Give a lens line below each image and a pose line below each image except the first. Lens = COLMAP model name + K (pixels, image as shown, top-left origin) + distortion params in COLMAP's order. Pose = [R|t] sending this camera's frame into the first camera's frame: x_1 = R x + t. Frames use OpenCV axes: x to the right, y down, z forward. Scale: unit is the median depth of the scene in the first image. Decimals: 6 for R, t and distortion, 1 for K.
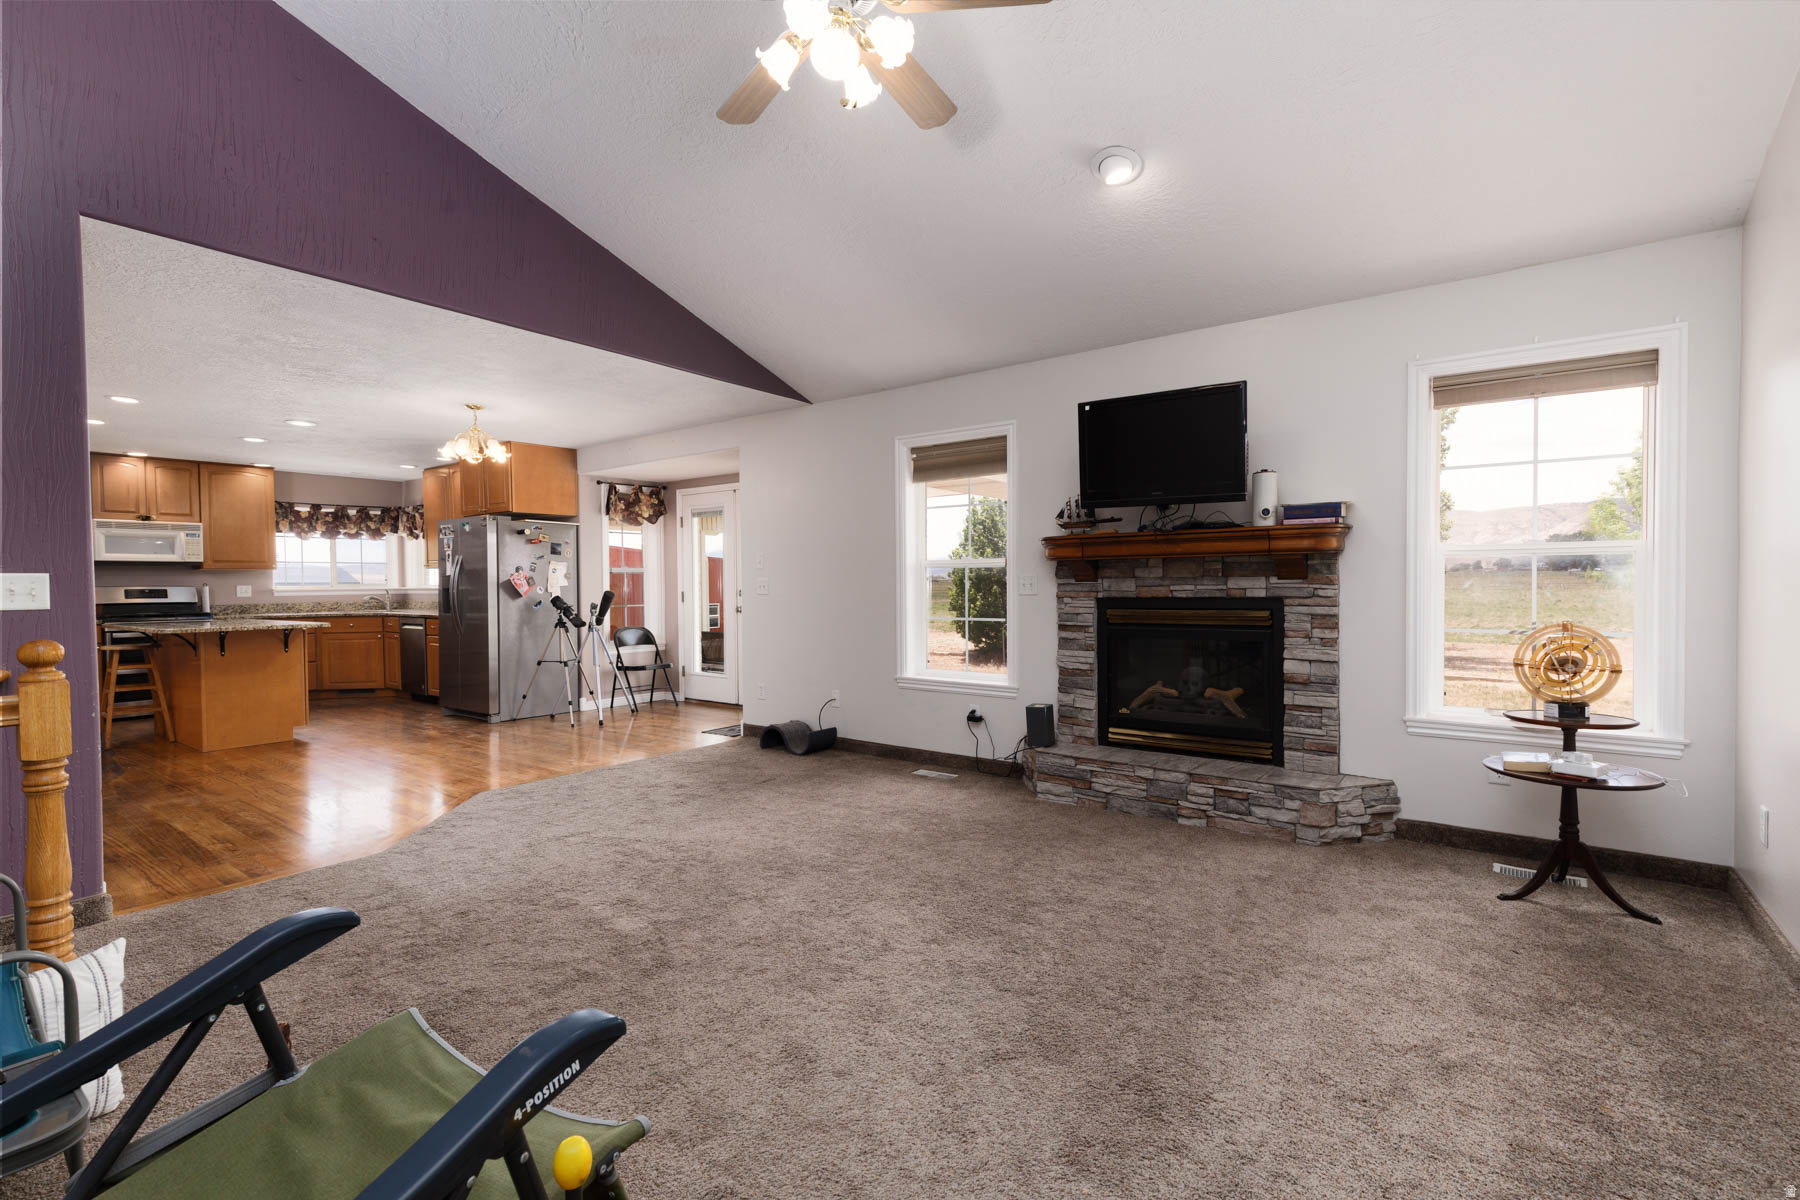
lens RADIAL K [[806.2, 0, 896.5], [0, 806.2, 599.6], [0, 0, 1]] dist [0.010004, -0.002484]
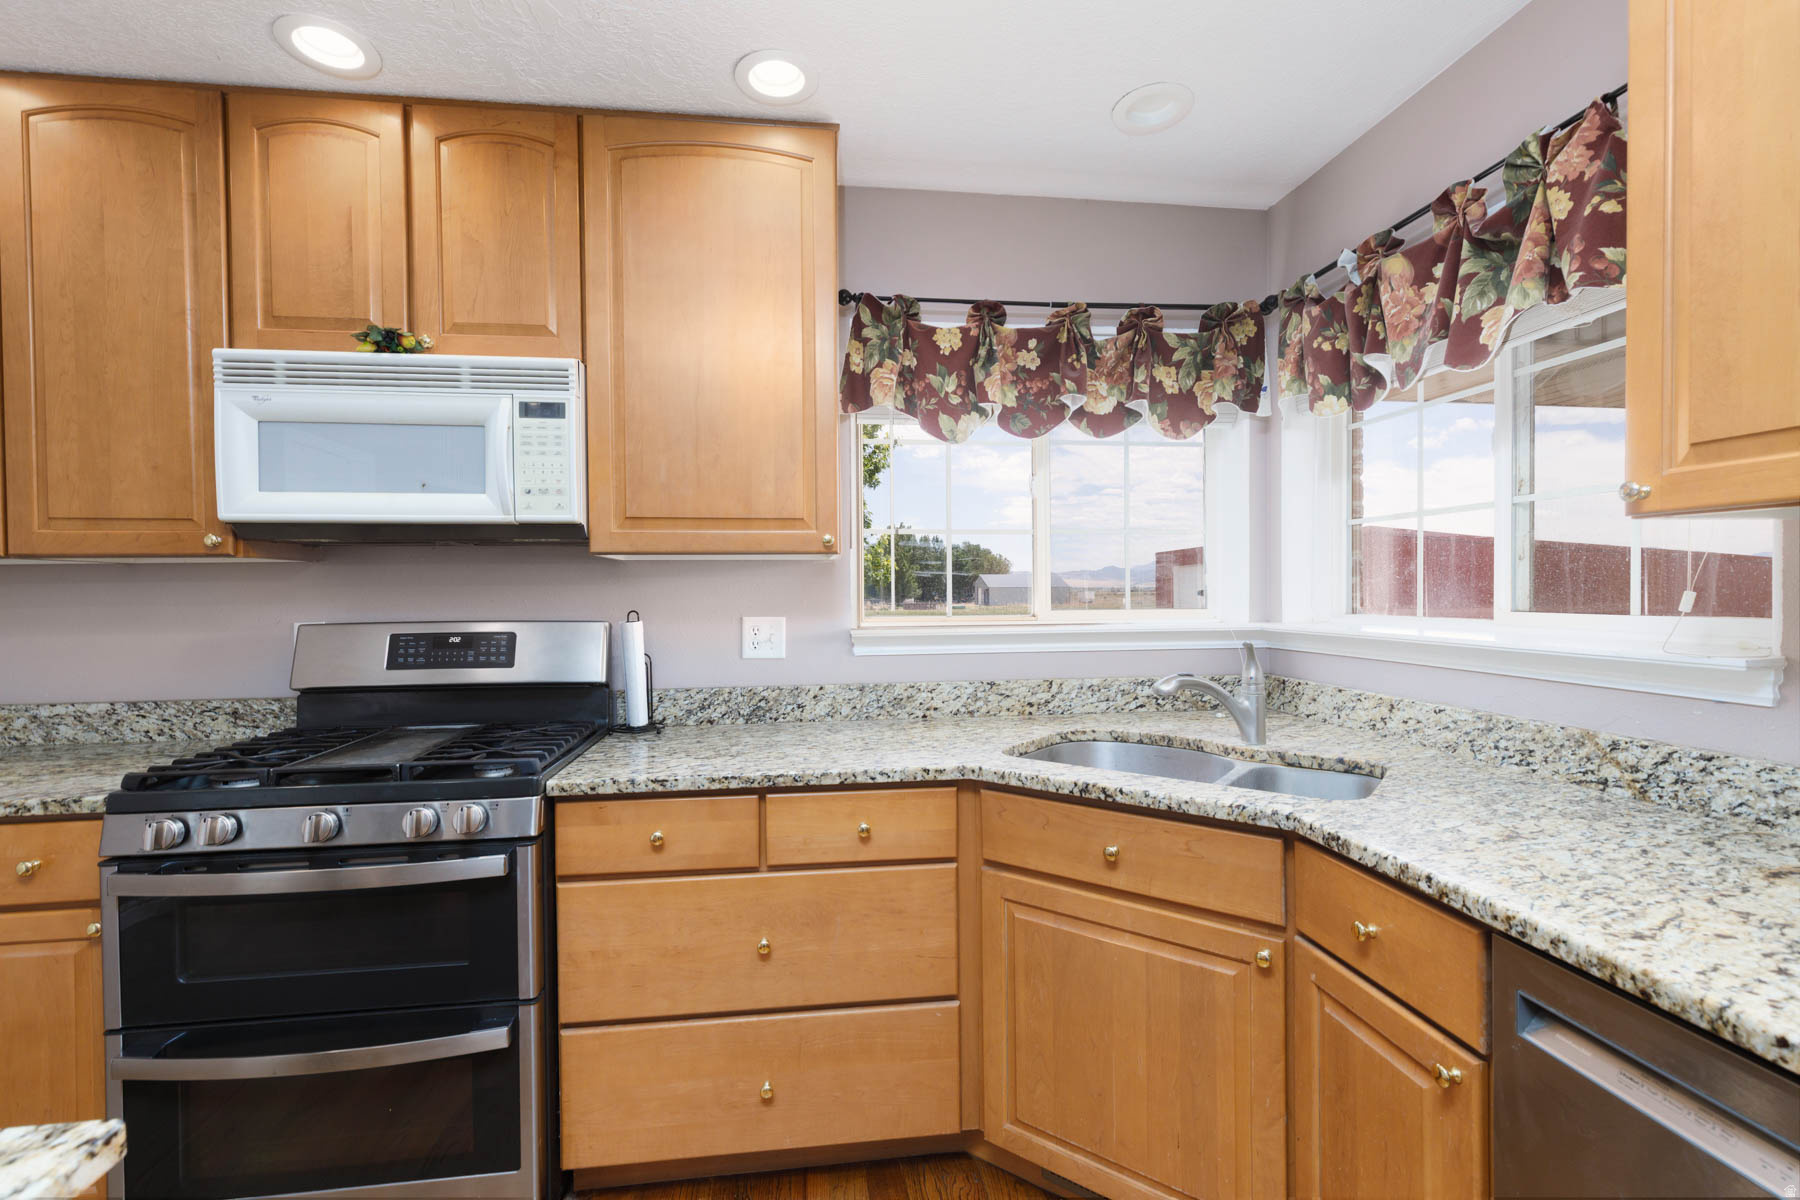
lens RADIAL K [[806.2, 0, 896.5], [0, 806.2, 599.6], [0, 0, 1]] dist [0.010004, -0.002484]
pose [[0.698987, 0.012194, -0.715030, -0.655318], [-0.014917, 0.999886, 0.002470, -0.027626], [0.714979, 0.008940, 0.699089, 0.950101]]
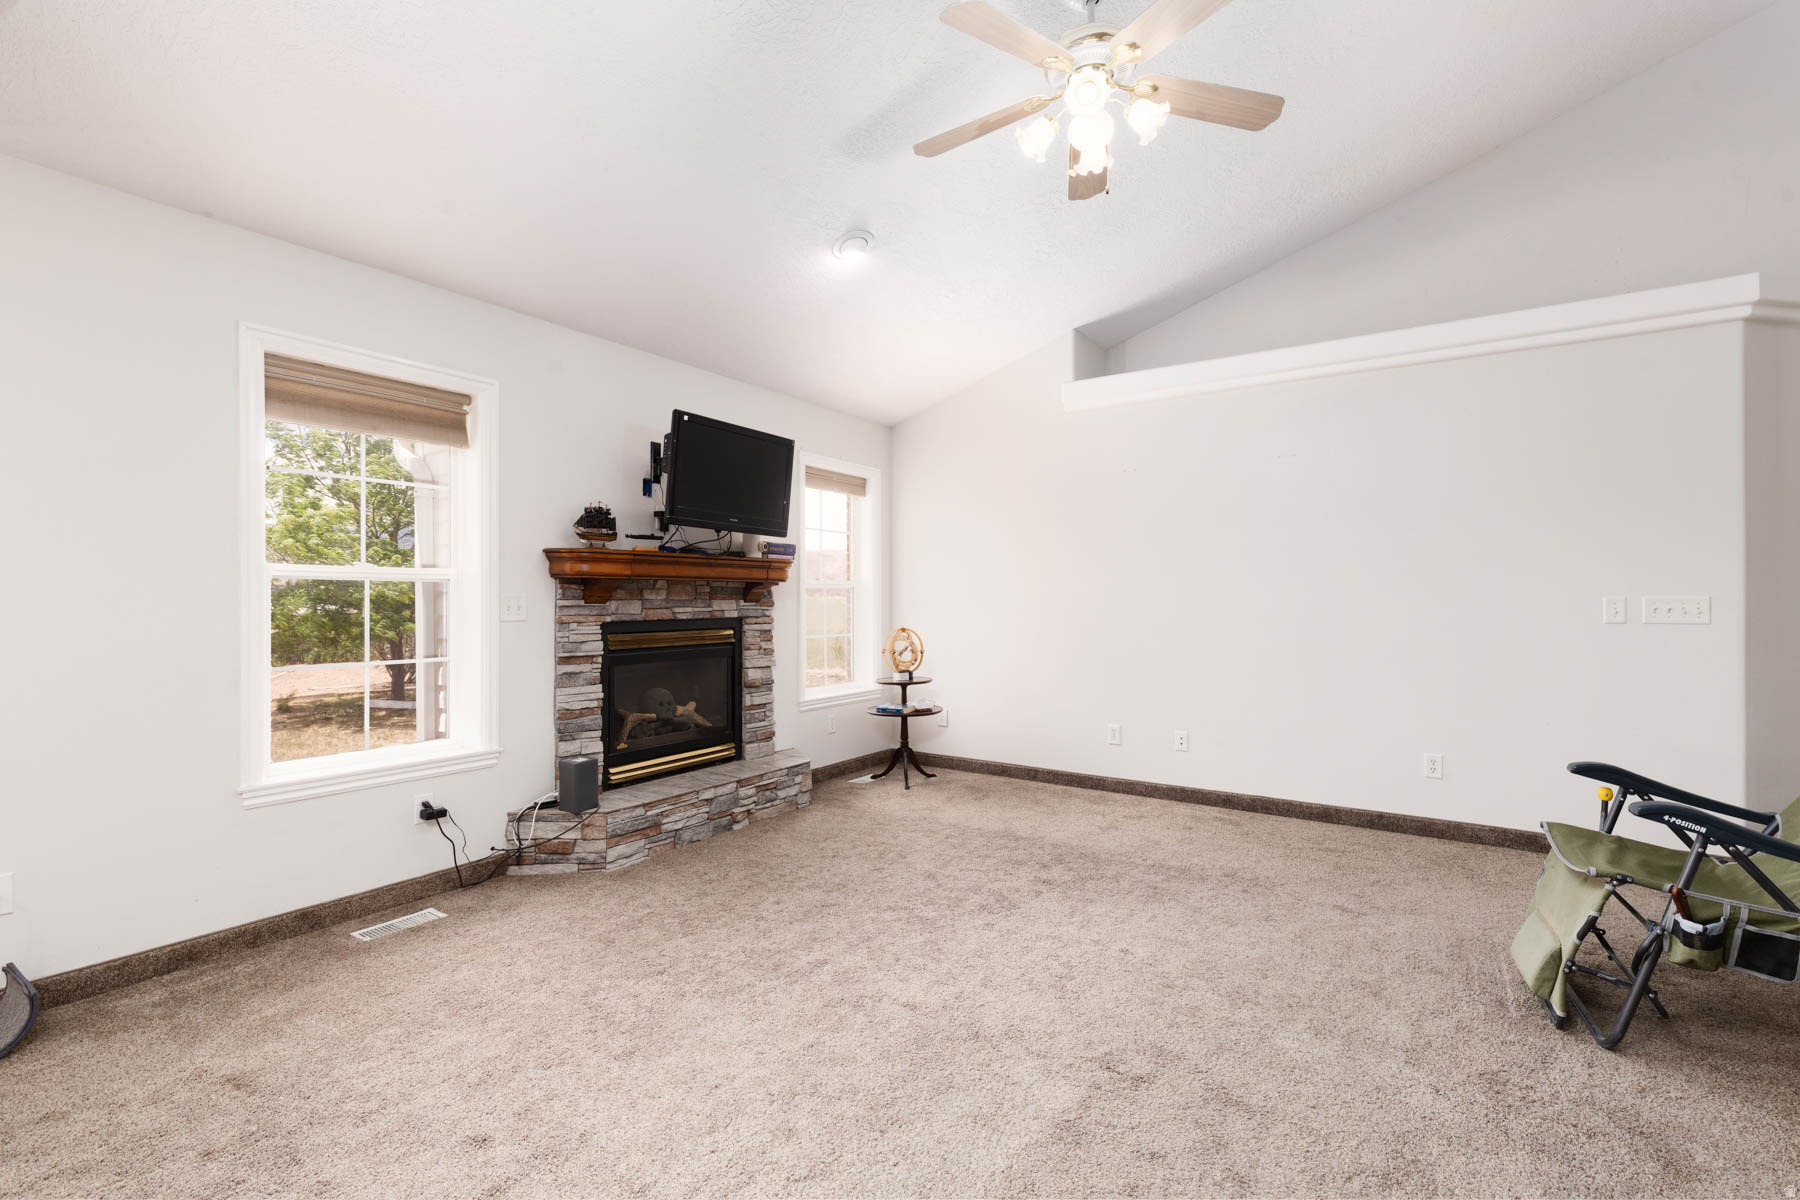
lens RADIAL K [[806.2, 0, 896.5], [0, 806.2, 599.6], [0, 0, 1]] dist [0.010004, -0.002484]
pose [[-0.047490, 0.007797, 0.998841, -0.370680], [0.020735, 0.999762, -0.006819, -0.008291], [-0.998656, 0.020387, -0.047640, 0.423048]]
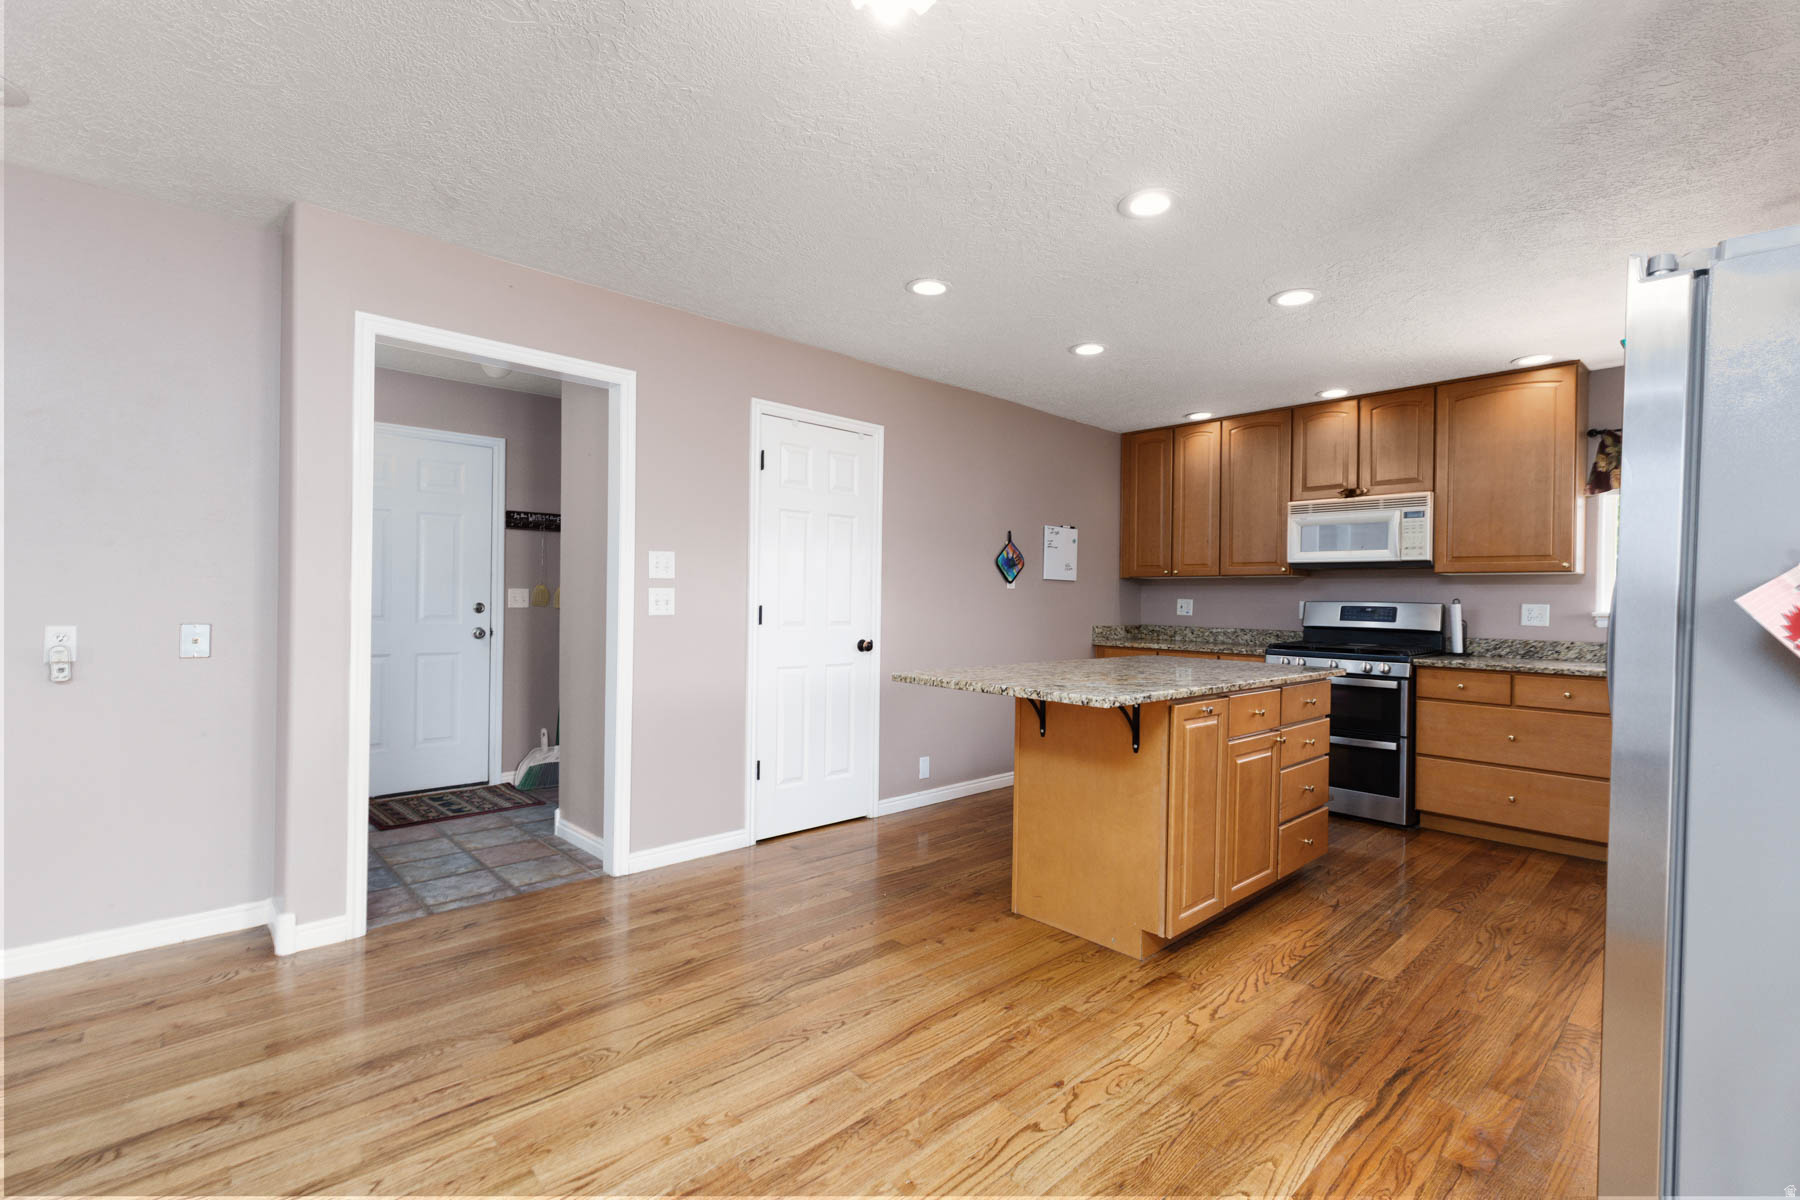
lens RADIAL K [[806.2, 0, 896.5], [0, 806.2, 599.6], [0, 0, 1]] dist [0.010004, -0.002484]
pose [[-0.175713, 0.010338, -0.984387, -0.249116], [-0.034832, 0.999253, 0.016711, -0.016607], [0.983825, 0.037225, -0.175221, 0.774673]]
